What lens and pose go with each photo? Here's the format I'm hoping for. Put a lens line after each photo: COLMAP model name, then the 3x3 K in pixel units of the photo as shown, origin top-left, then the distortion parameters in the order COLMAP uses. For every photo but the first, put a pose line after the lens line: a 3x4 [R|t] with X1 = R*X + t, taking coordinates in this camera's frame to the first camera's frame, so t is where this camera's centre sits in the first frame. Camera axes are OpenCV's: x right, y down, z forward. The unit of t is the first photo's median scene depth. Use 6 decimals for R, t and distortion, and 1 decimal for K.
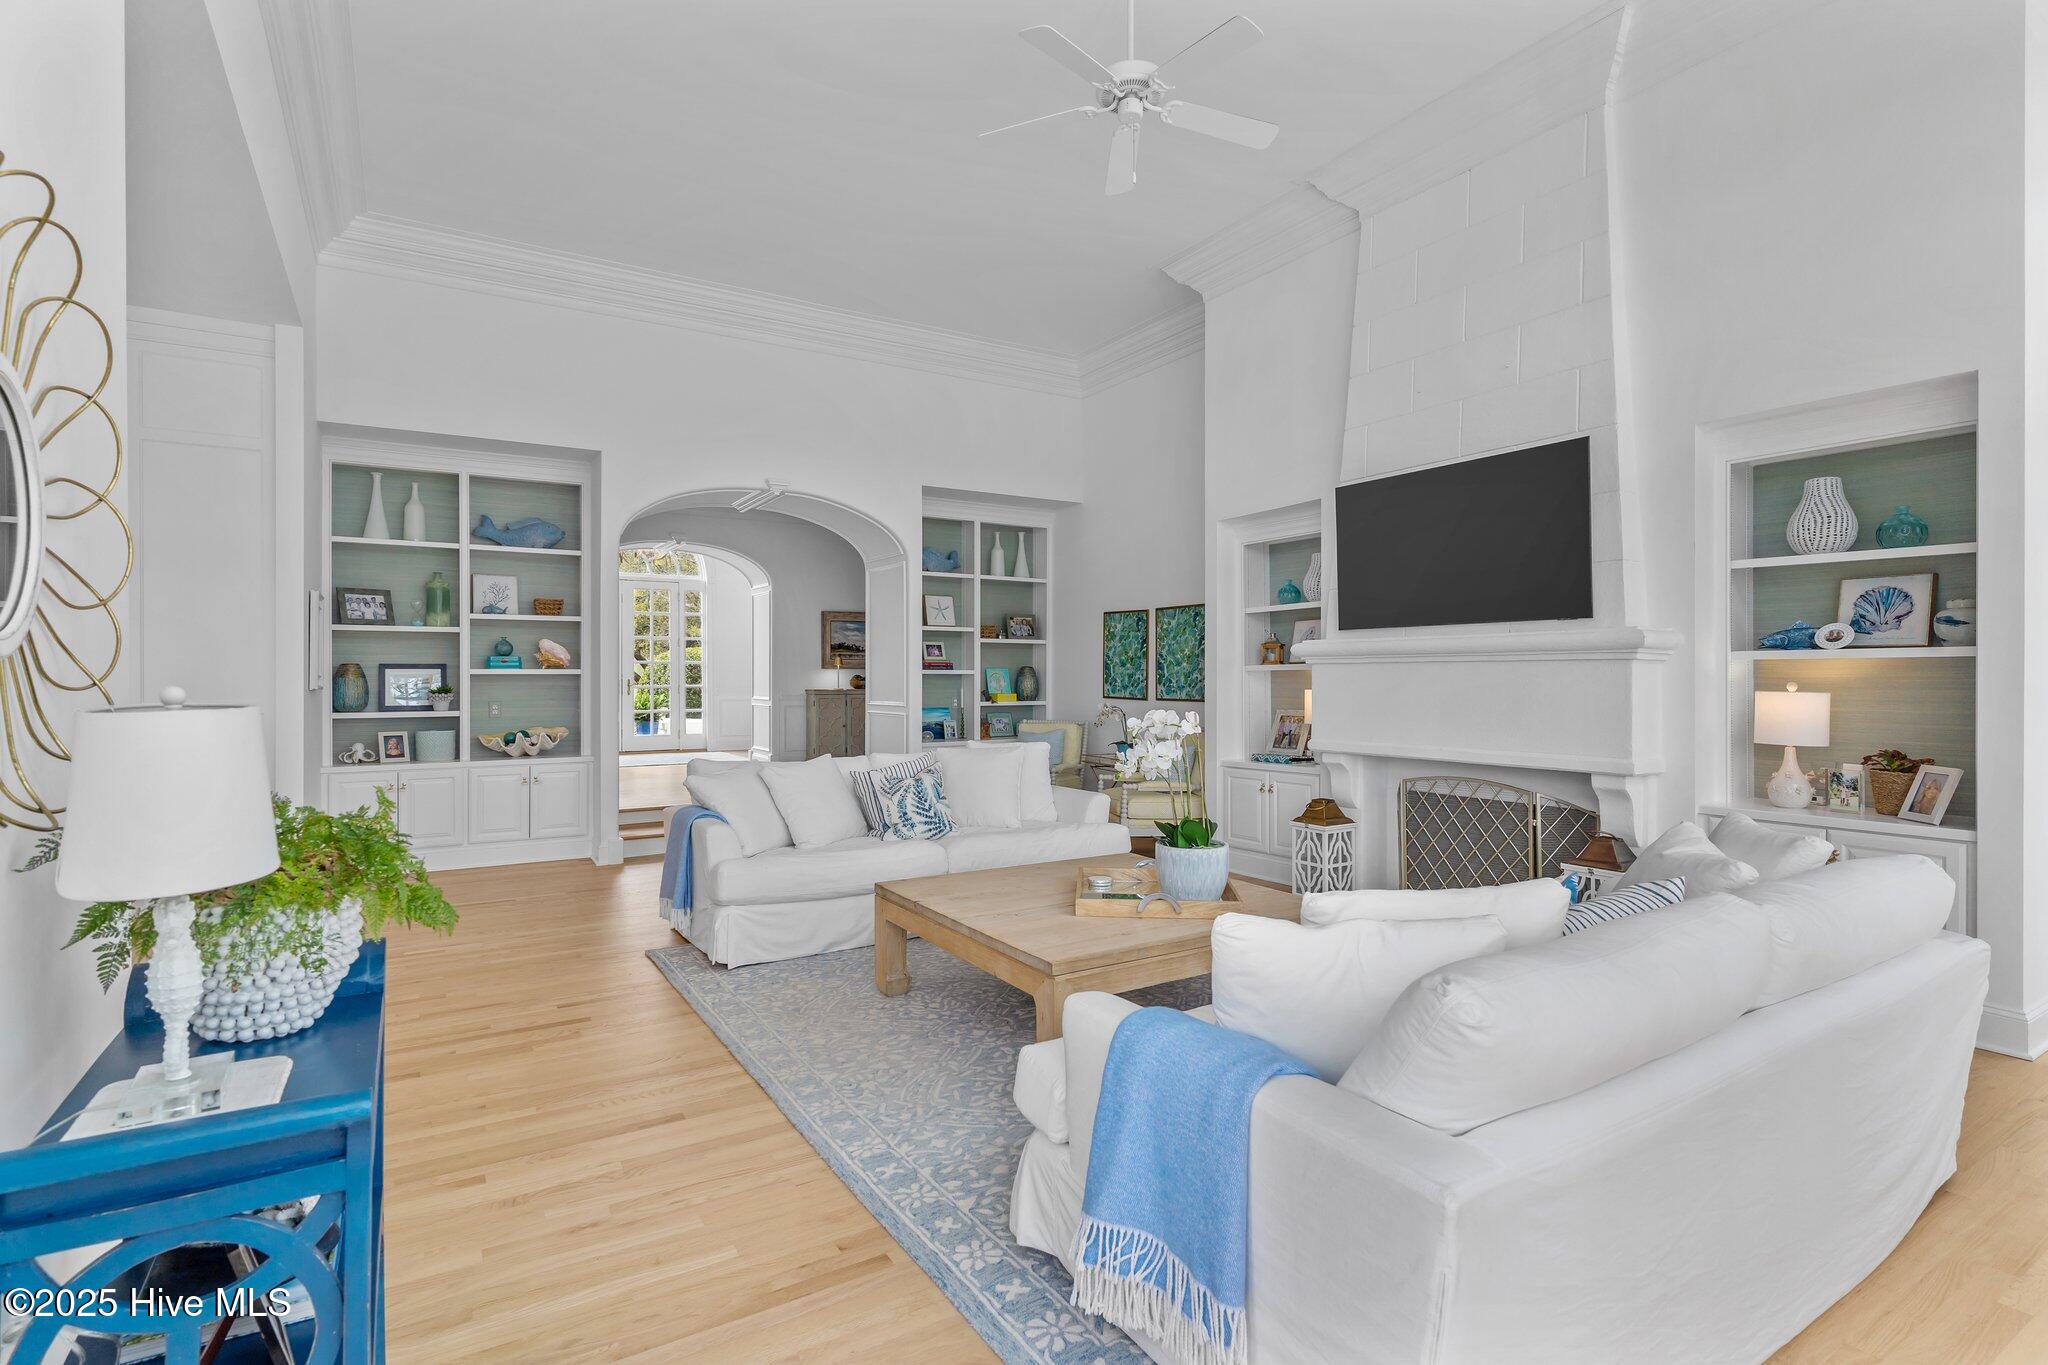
lens RADIAL K [[982.1, 0, 1007.5], [0, 982.1, 679.6], [0, 0, 1]] dist [0.003372, -0.000391]
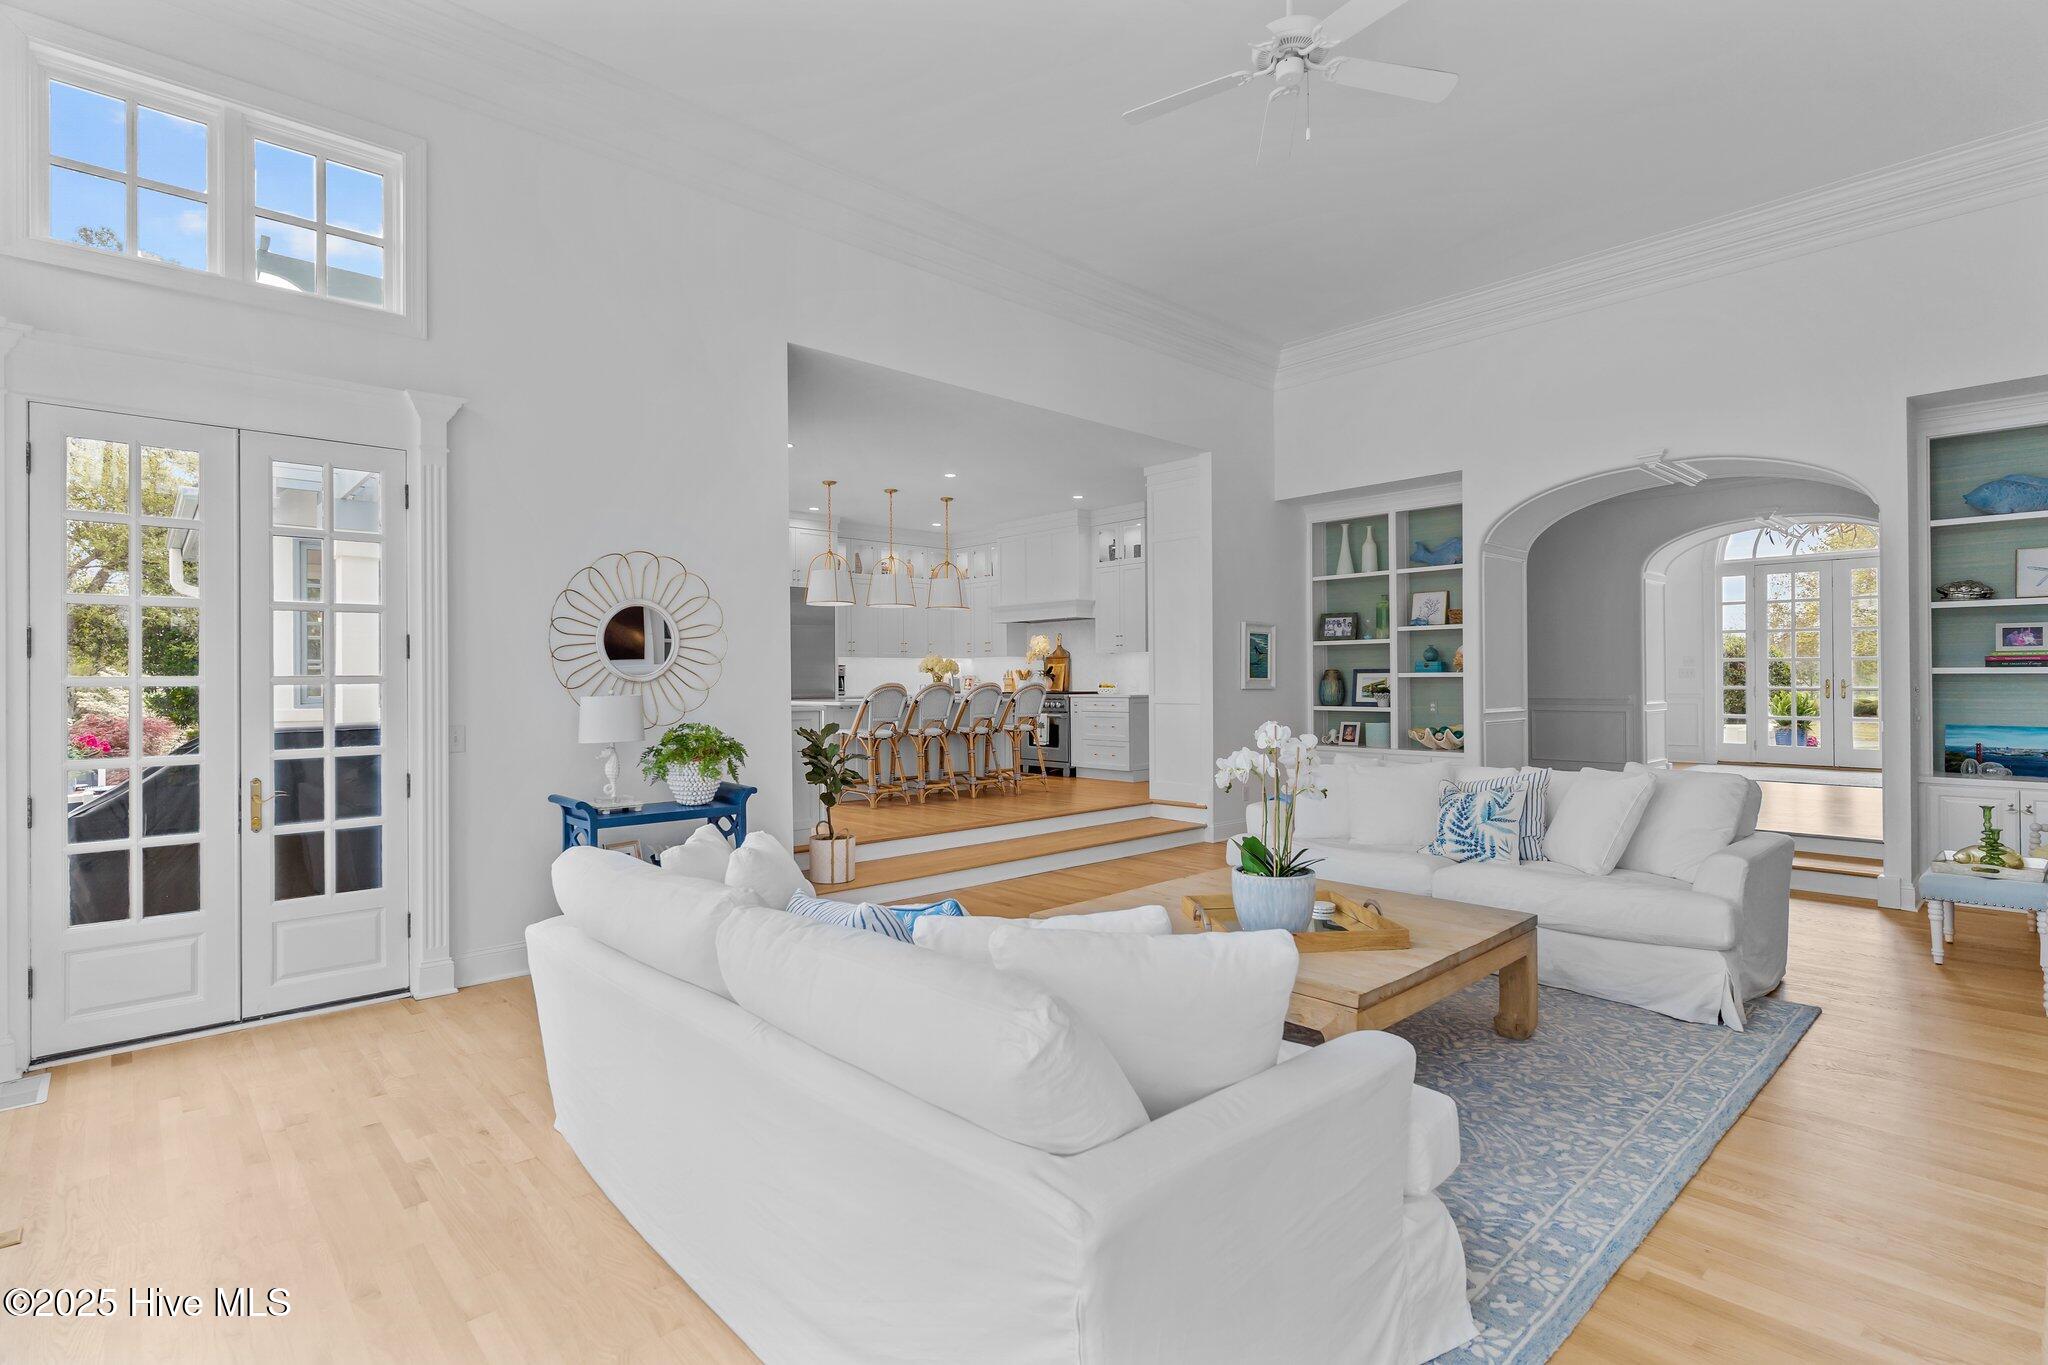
lens RADIAL K [[982.1, 0, 1018.0], [0, 982.1, 675.5], [0, 0, 1]] dist [0.003372, -0.000391]
pose [[0.198284, -0.001951, -0.980143, 0.541972], [0.003516, 0.999993, -0.001280, -0.007793], [0.980138, -0.003192, 0.198289, 0.303868]]
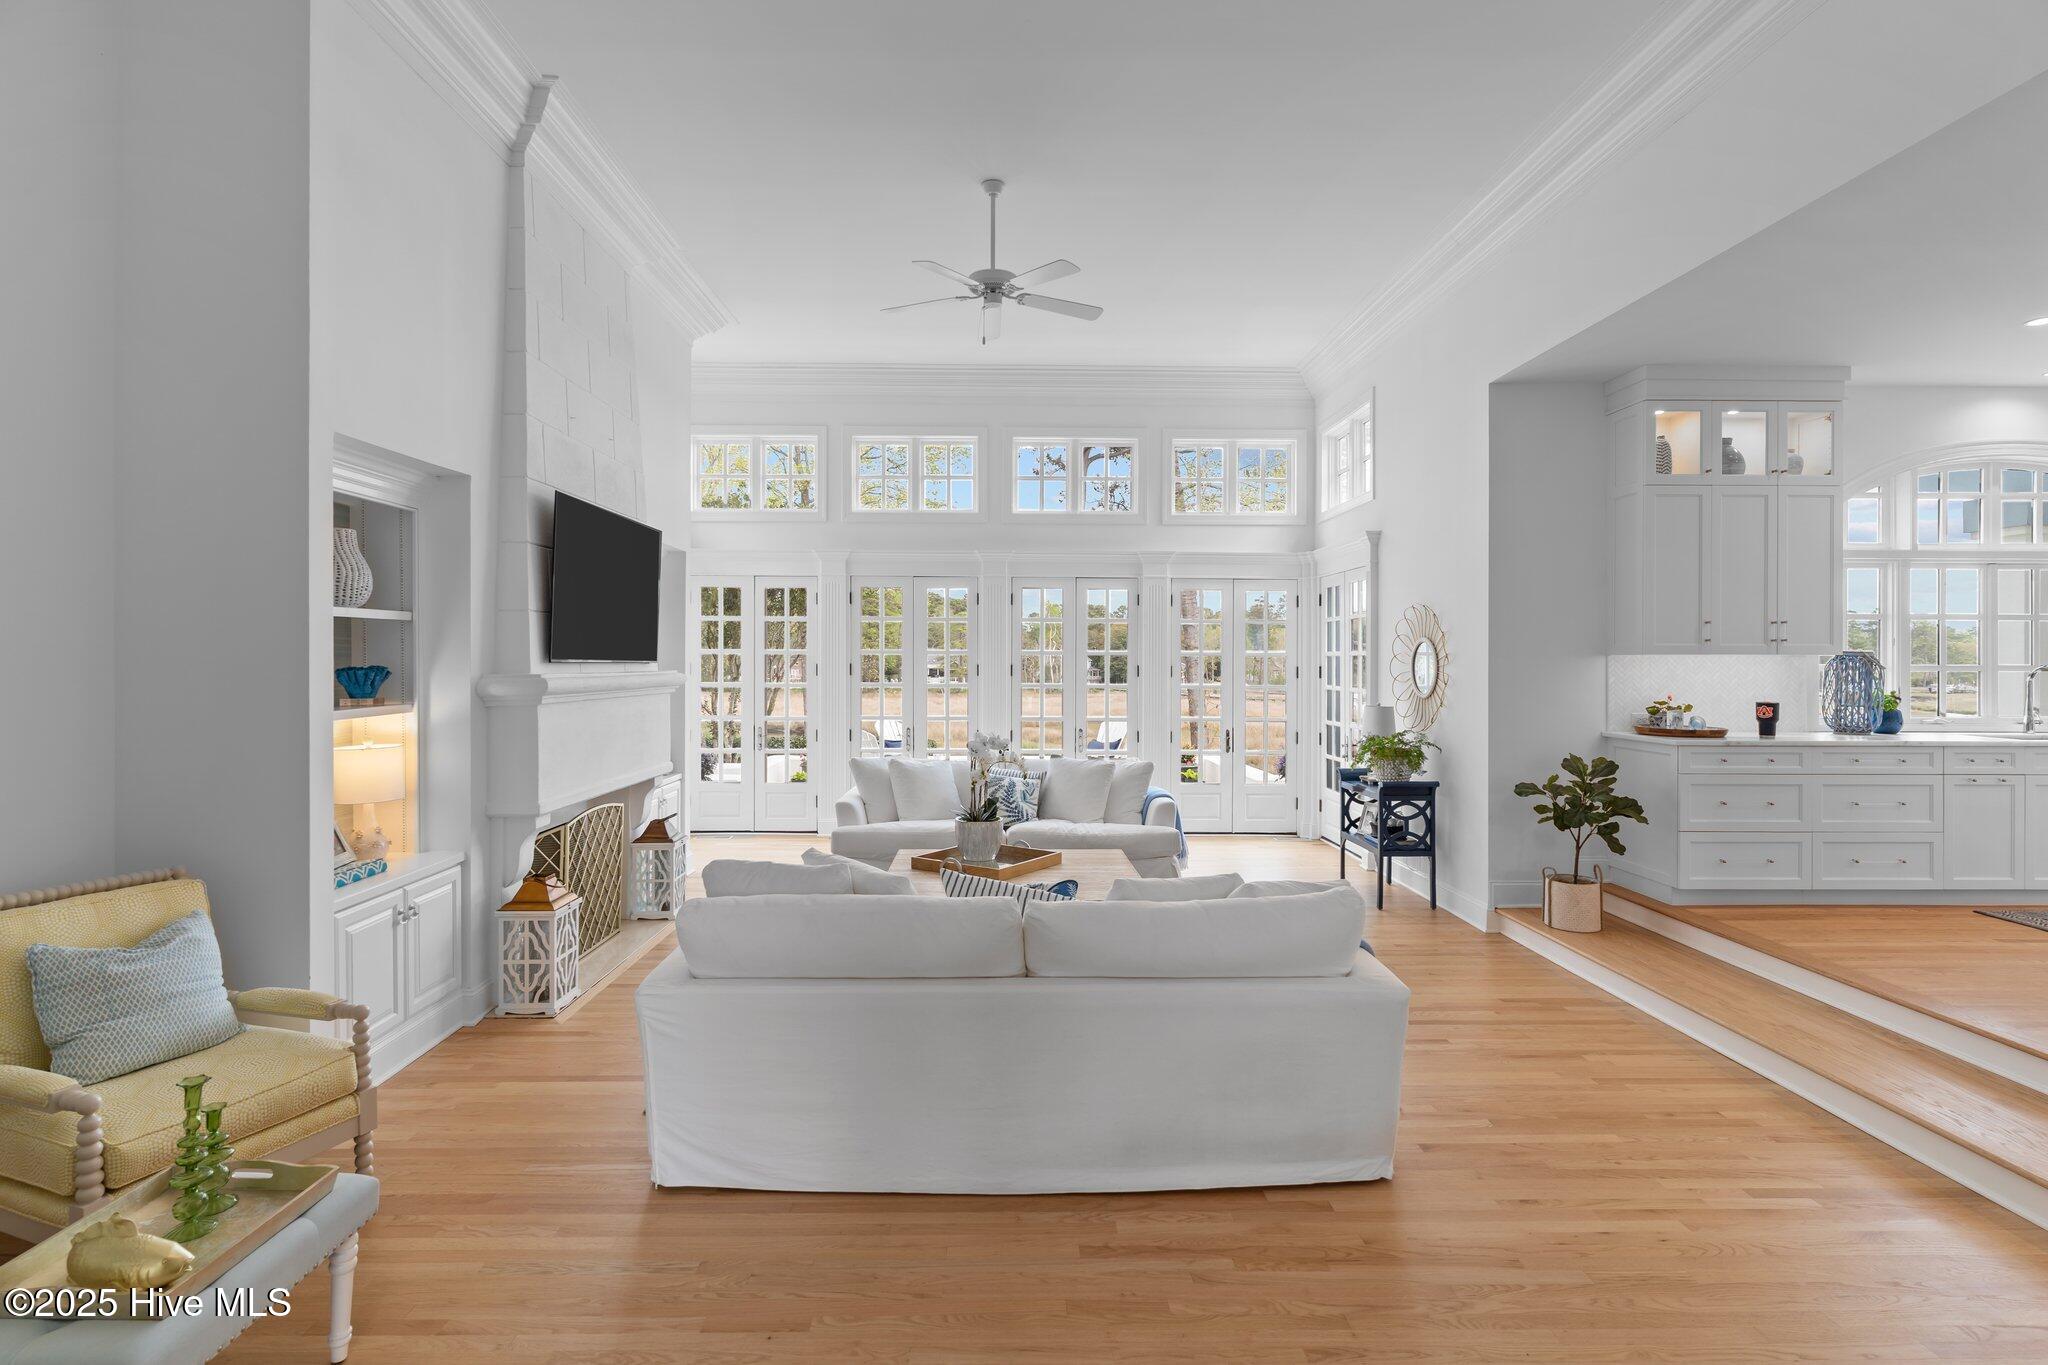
lens RADIAL K [[982.1, 0, 1015.3], [0, 982.1, 661.4], [0, 0, 1]] dist [0.003372, -0.000391]
pose [[-0.861520, 0.000474, 0.507723, -0.331234], [0.000830, 1.000000, 0.000475, -0.040359], [-0.507723, 0.000831, -0.861520, 1.195348]]
